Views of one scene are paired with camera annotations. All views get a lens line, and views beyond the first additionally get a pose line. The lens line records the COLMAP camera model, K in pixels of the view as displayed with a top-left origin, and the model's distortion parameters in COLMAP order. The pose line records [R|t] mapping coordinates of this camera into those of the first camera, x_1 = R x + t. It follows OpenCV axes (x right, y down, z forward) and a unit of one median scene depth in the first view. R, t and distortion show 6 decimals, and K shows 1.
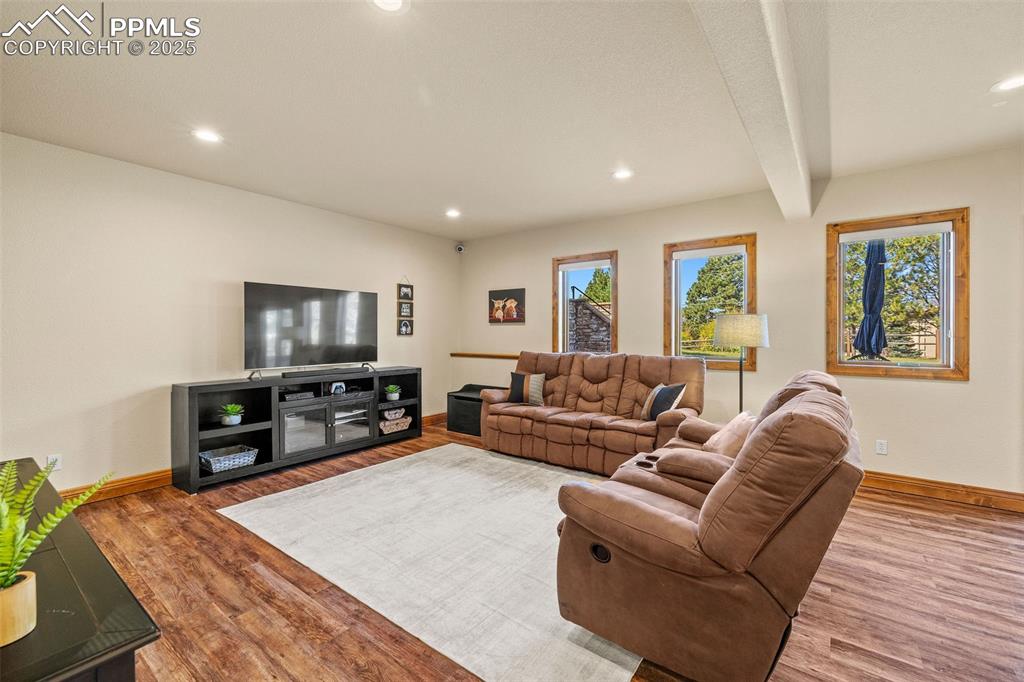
lens RADIAL K [[432.4, 0, 508.6], [0, 432.4, 333.8], [0, 0, 1]] dist [0.001722, 0.001078]
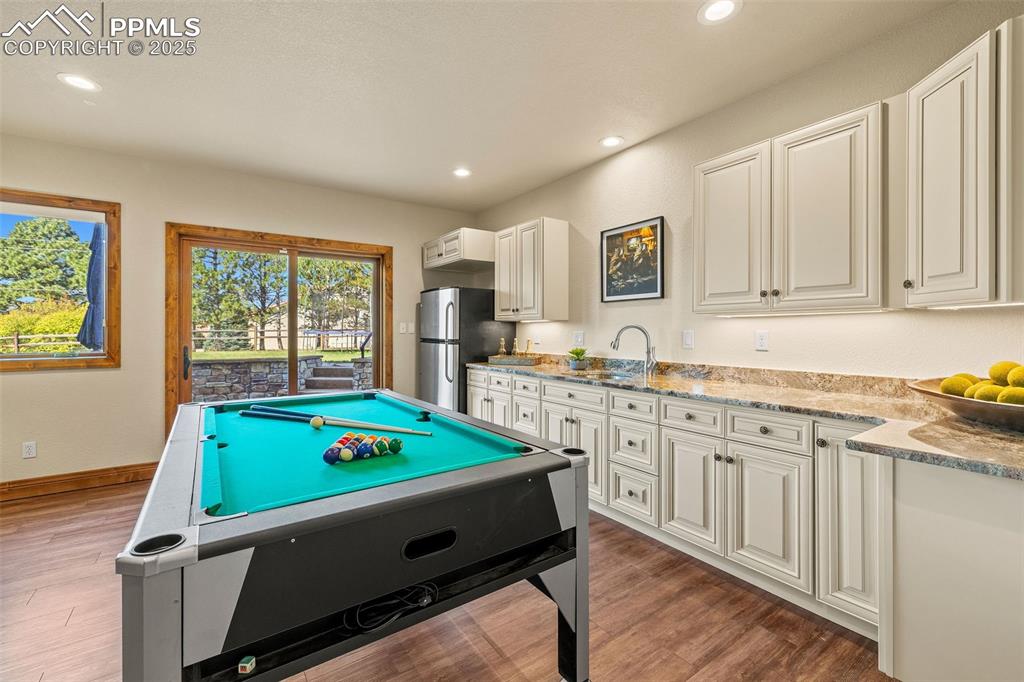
lens RADIAL K [[432.4, 0, 516.1], [0, 432.4, 331.6], [0, 0, 1]] dist [0.001722, 0.001078]
pose [[0.303925, -0.003240, 0.952691, 0.251350], [0.002553, 0.999993, 0.002586, 0.015214], [-0.952693, 0.001646, 0.303931, -0.175474]]
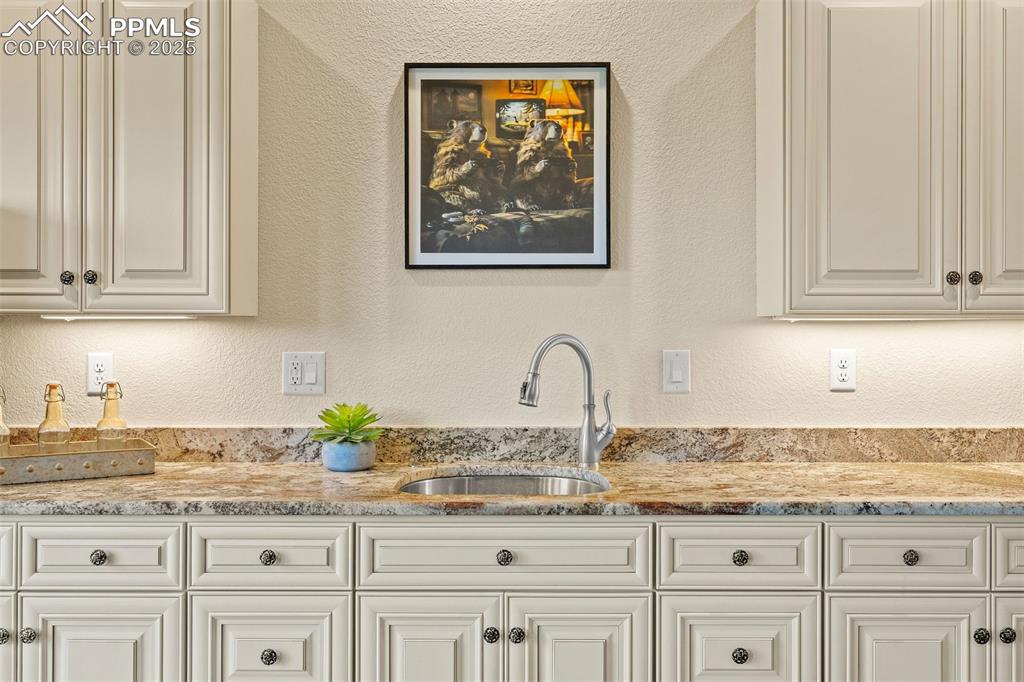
lens RADIAL K [[1005.8, 0, 526.4], [0, 1005.8, 310.6], [0, 0, 1]] dist [0.036658, 0.000000]
pose [[-0.603741, 0.011202, 0.797102, 0.504211], [0.002482, 0.999923, -0.012172, -0.001366], [-0.797177, -0.005370, -0.603722, 0.245900]]
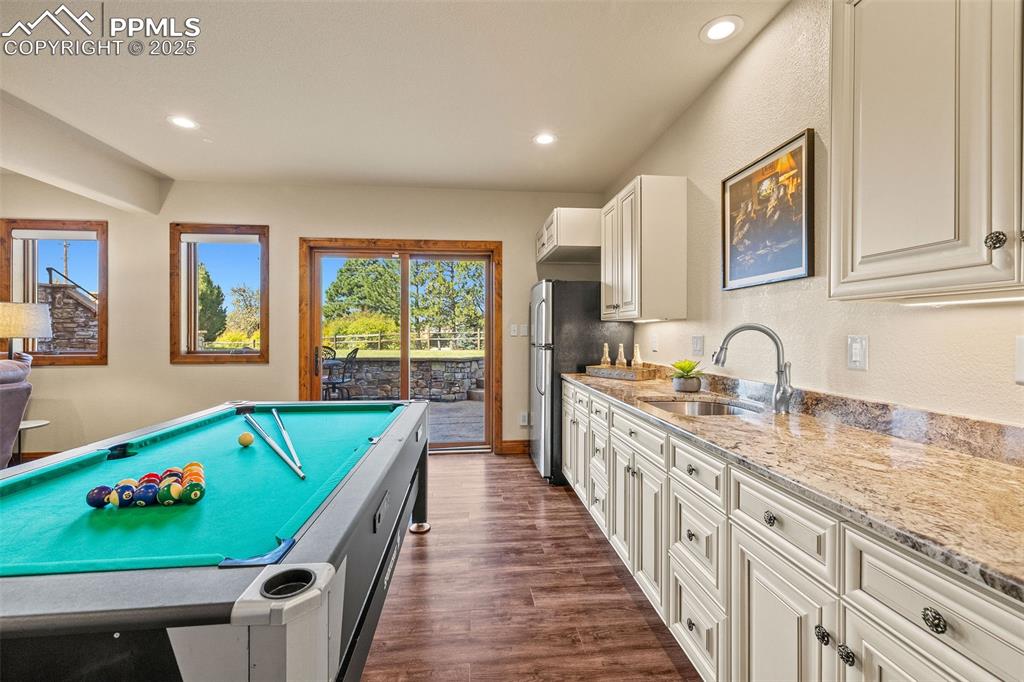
lens RADIAL K [[432.4, 0, 514.0], [0, 432.4, 332.5], [0, 0, 1]] dist [0.001722, 0.001078]
pose [[0.734389, 0.000373, 0.678729, 0.530208], [0.000215, 1.000000, -0.000782, 0.014346], [-0.678729, 0.000720, 0.734388, -0.293509]]
